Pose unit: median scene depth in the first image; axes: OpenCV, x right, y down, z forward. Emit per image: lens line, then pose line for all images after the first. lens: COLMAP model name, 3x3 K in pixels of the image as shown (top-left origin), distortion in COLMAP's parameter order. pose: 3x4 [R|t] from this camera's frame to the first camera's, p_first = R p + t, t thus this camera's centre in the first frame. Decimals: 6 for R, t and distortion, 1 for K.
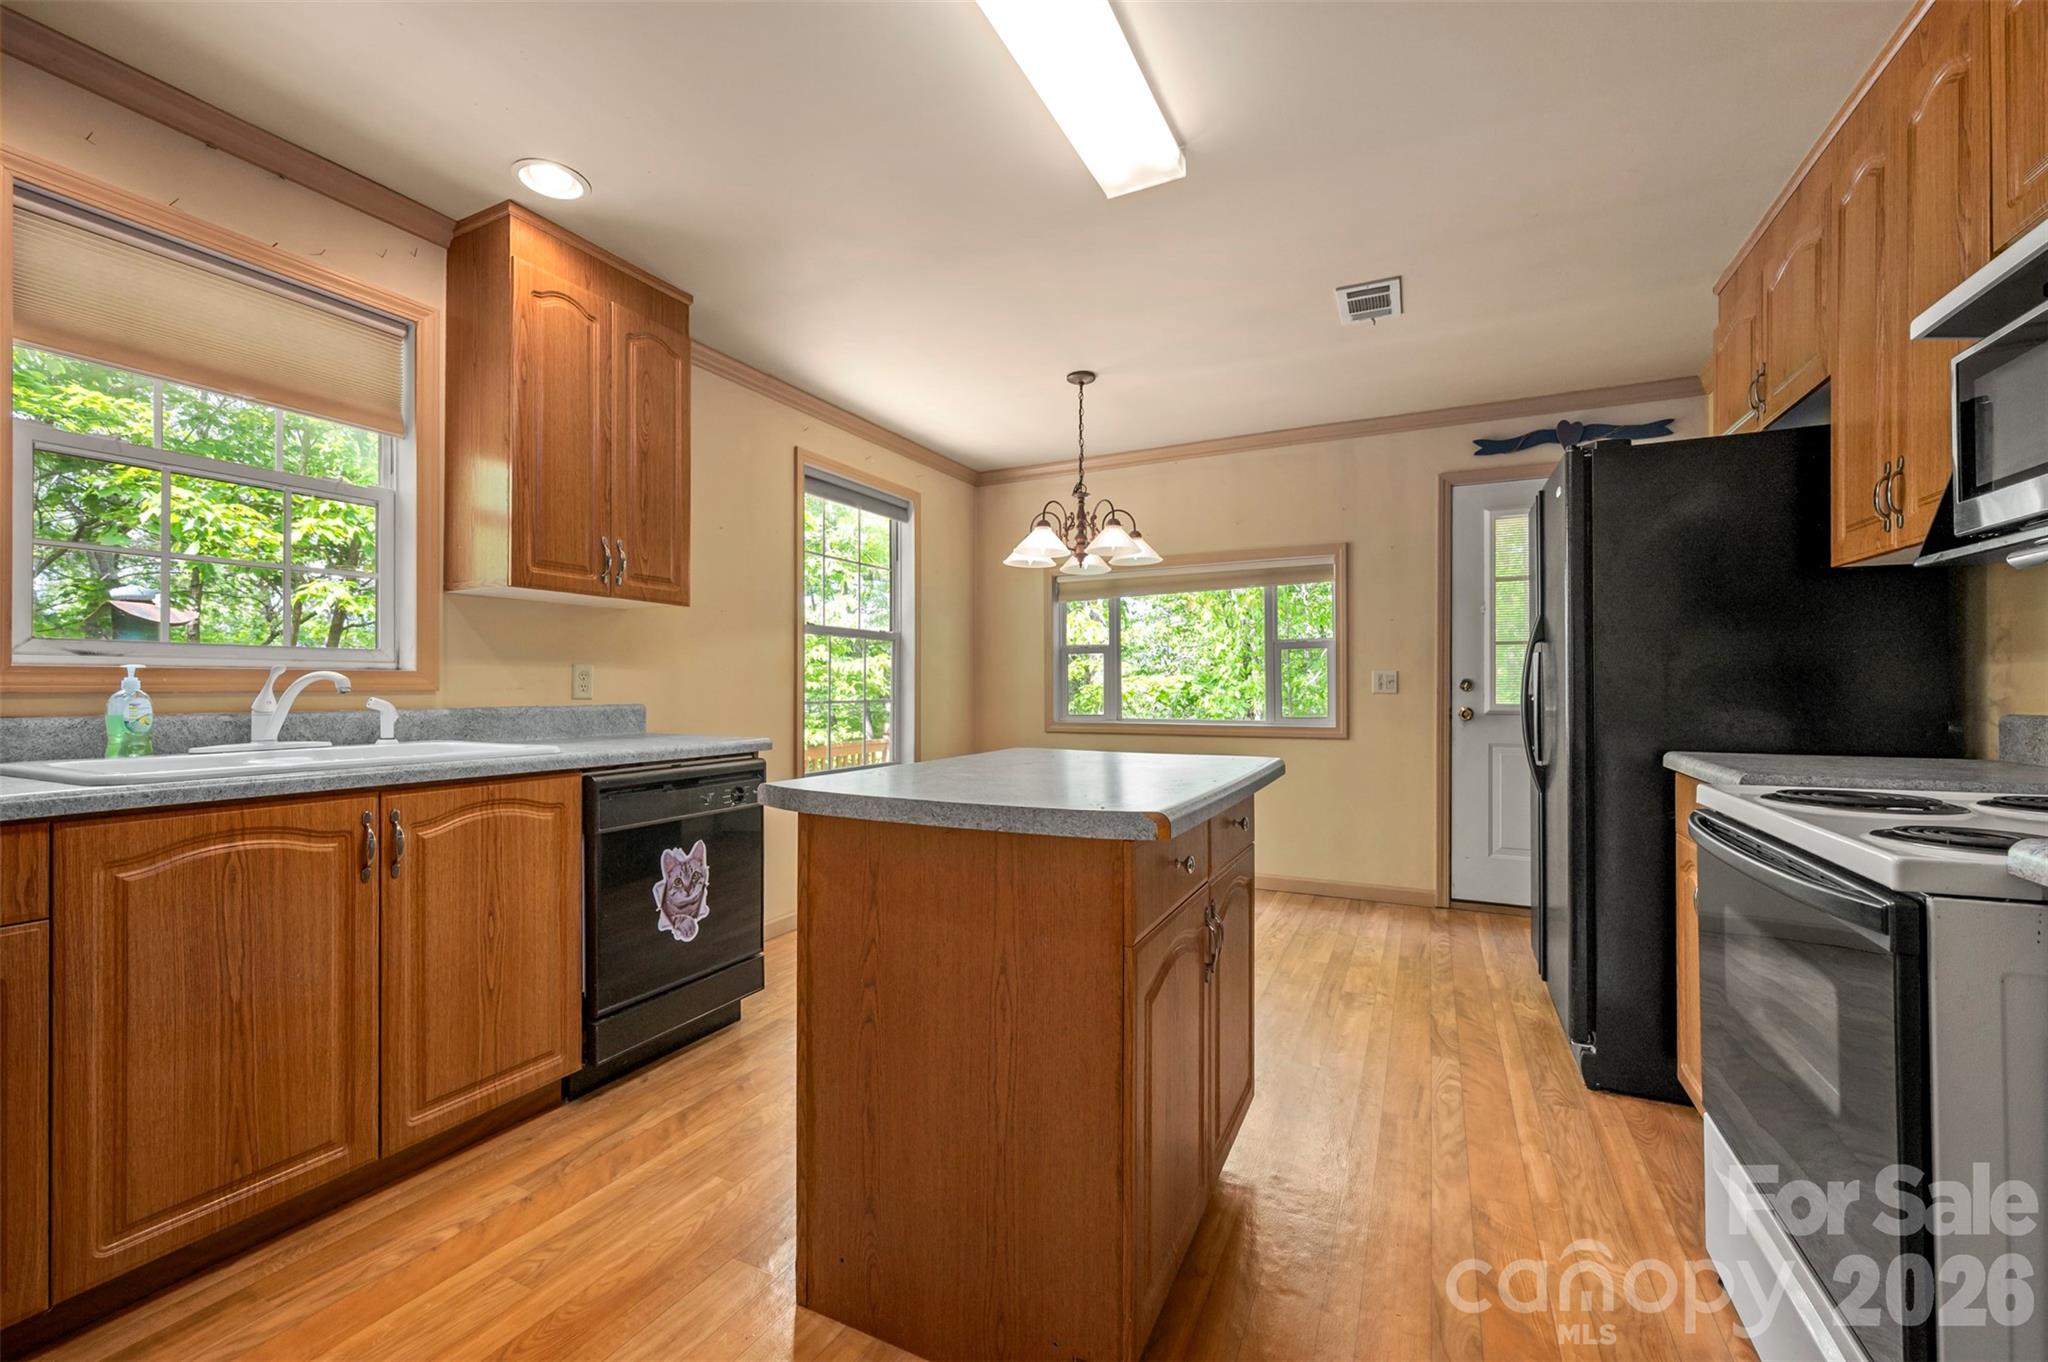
lens RADIAL K [[802.5, 0, 1024.0], [0, 802.5, 681.0], [0, 0, 1]] dist [0.002119, 0.000324]
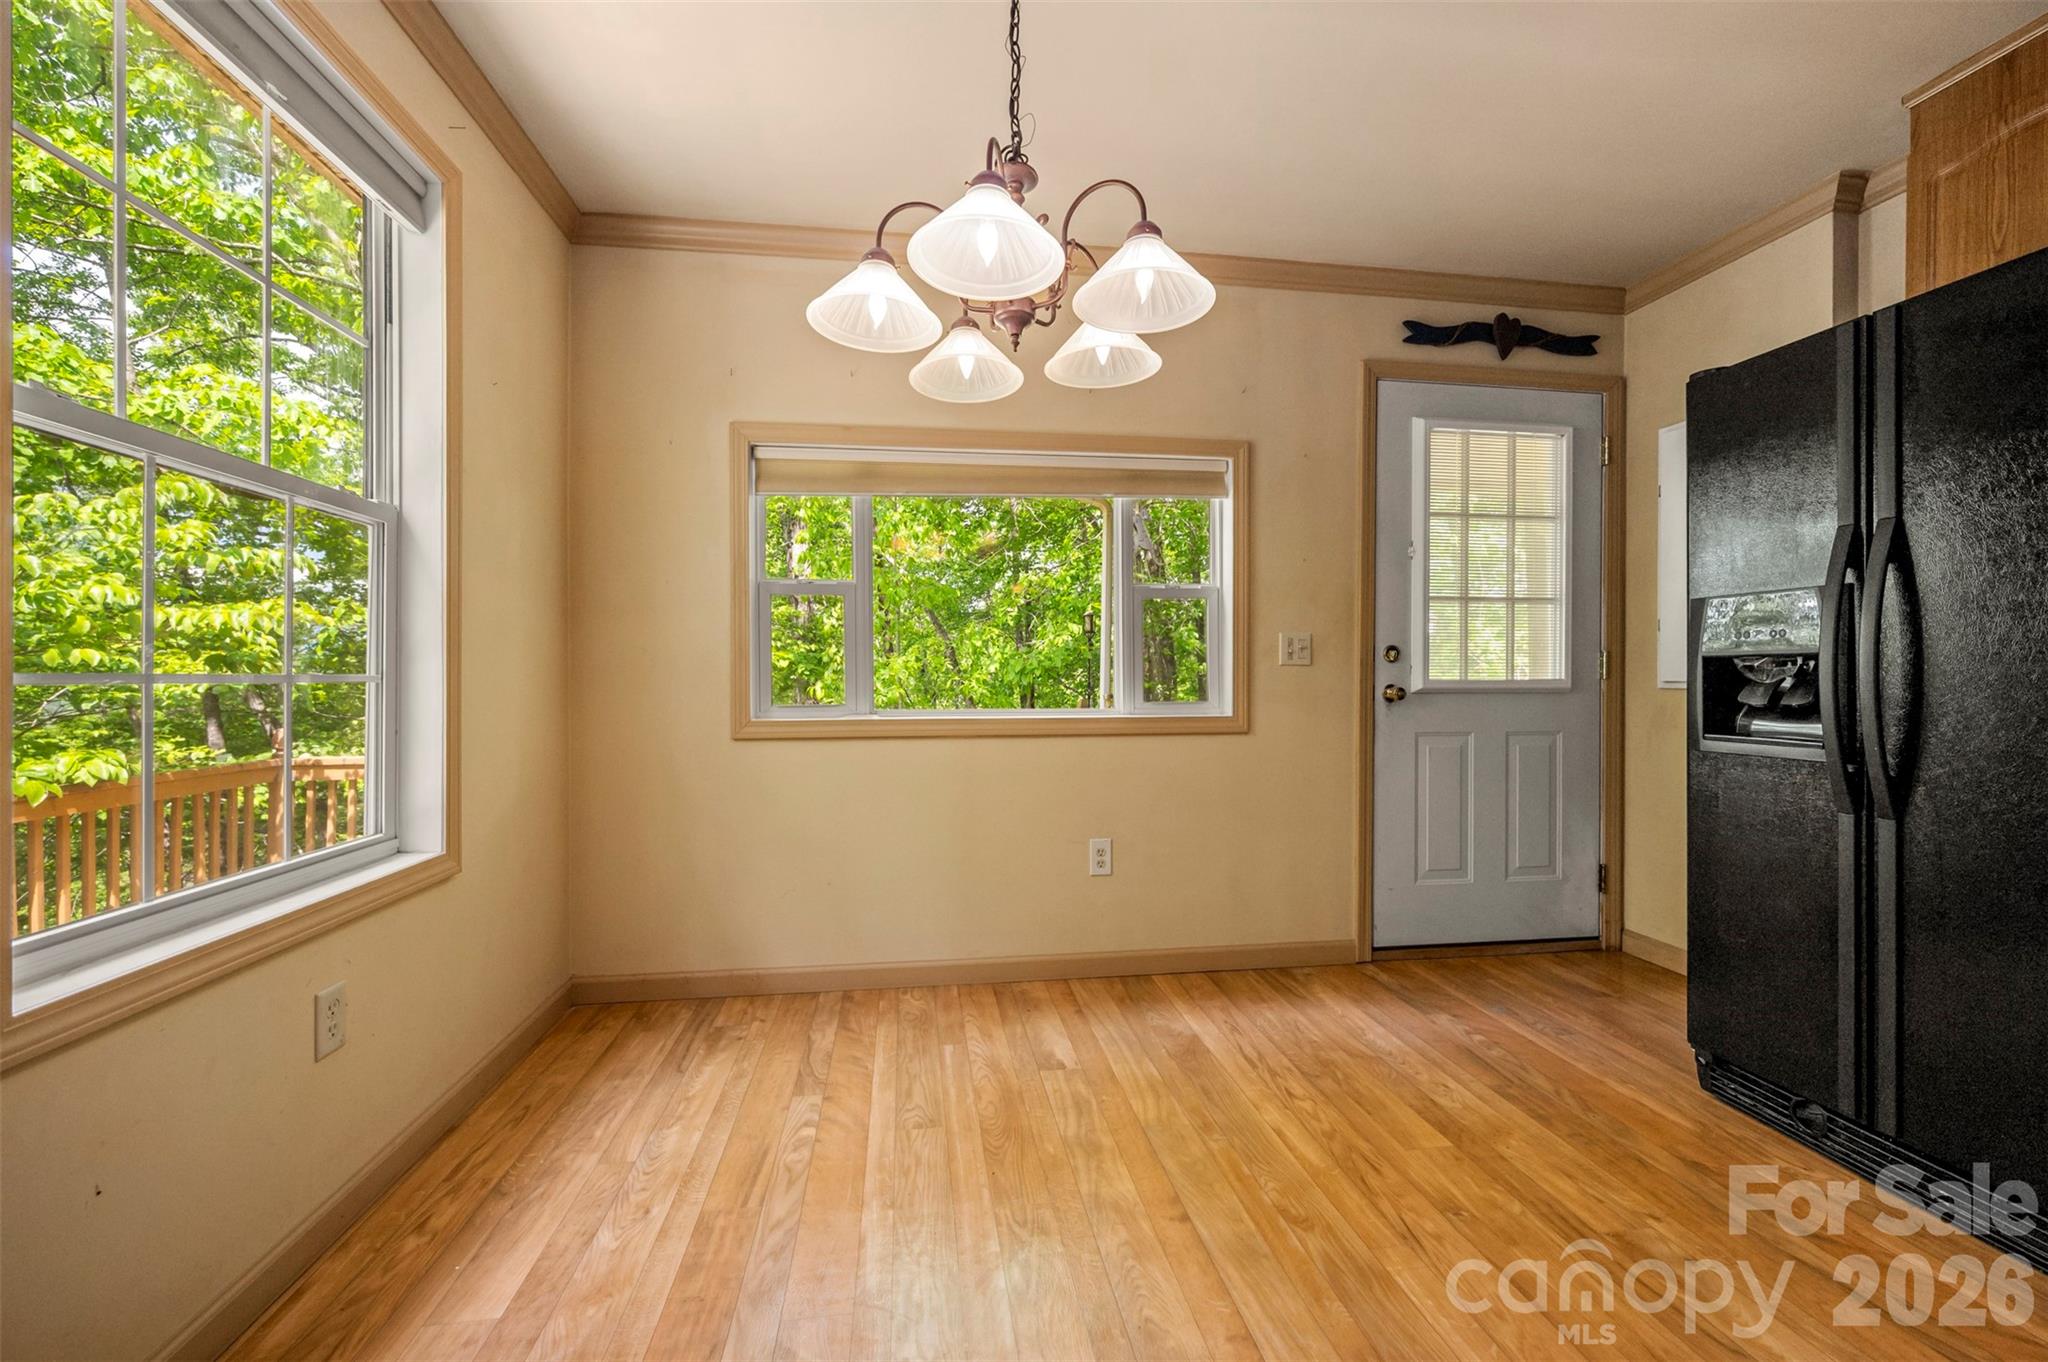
lens RADIAL K [[802.5, 0, 1024.0], [0, 802.5, 681.0], [0, 0, 1]] dist [0.002119, 0.000324]
pose [[0.829265, -0.002704, 0.558849, -0.243343], [-0.003187, 0.999949, 0.009567, 0.041089], [-0.558847, -0.009715, 0.829214, 1.012092]]
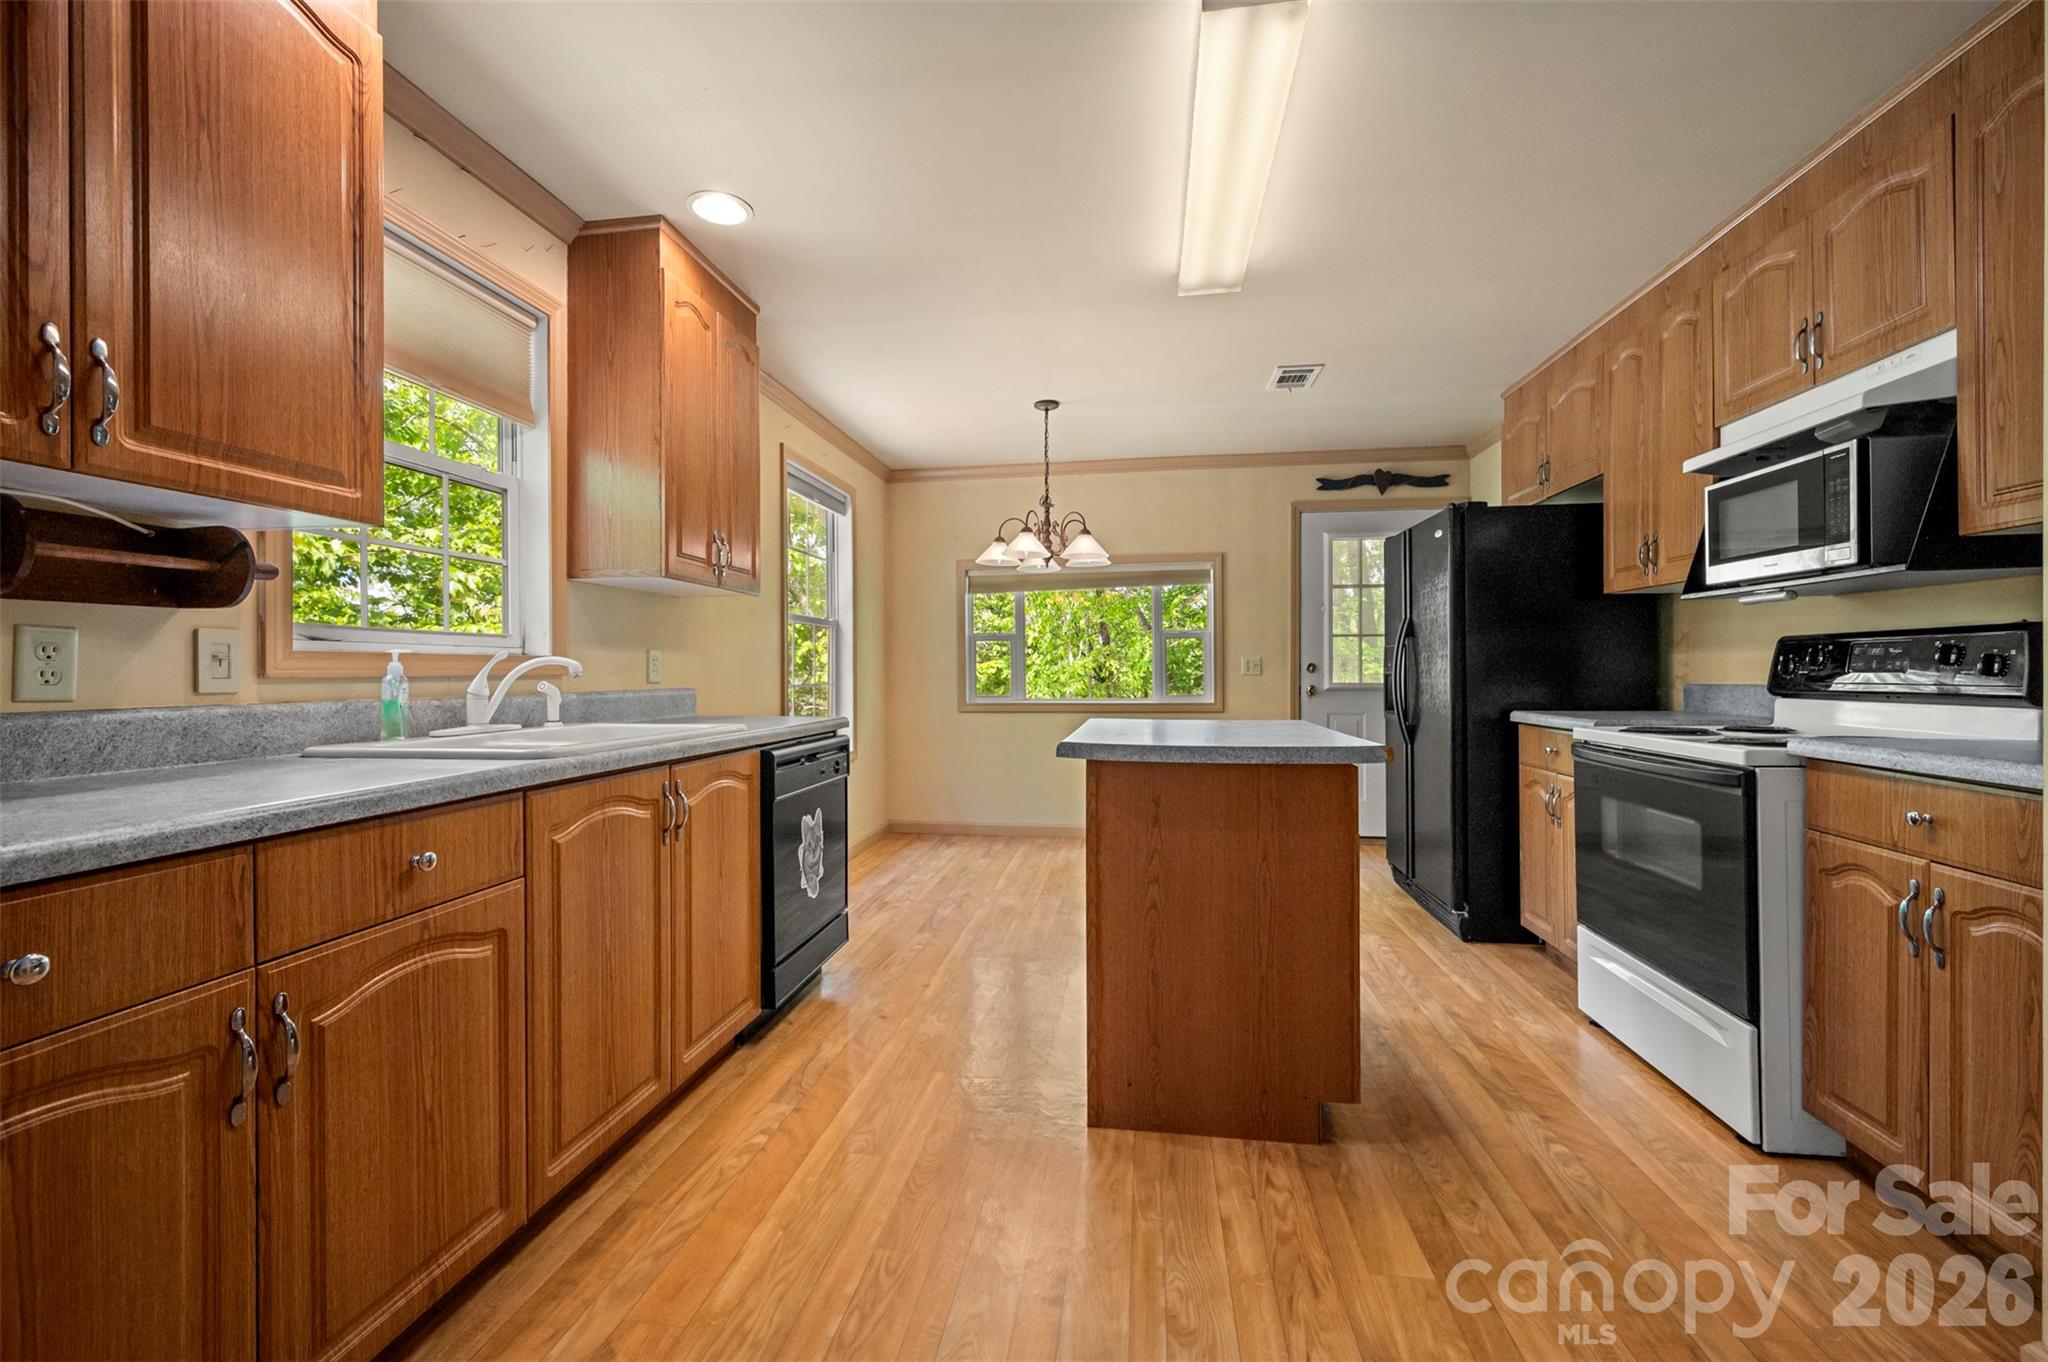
lens RADIAL K [[800.8, 0, 1017.2], [0, 800.8, 666.5], [0, 0, 1]] dist [0.003915, 0.000070]
pose [[0.955202, -0.002024, 0.295947, -0.490199], [0.001779, 0.999998, 0.001096, 0.000807], [-0.295949, -0.000521, 0.955204, -0.153983]]
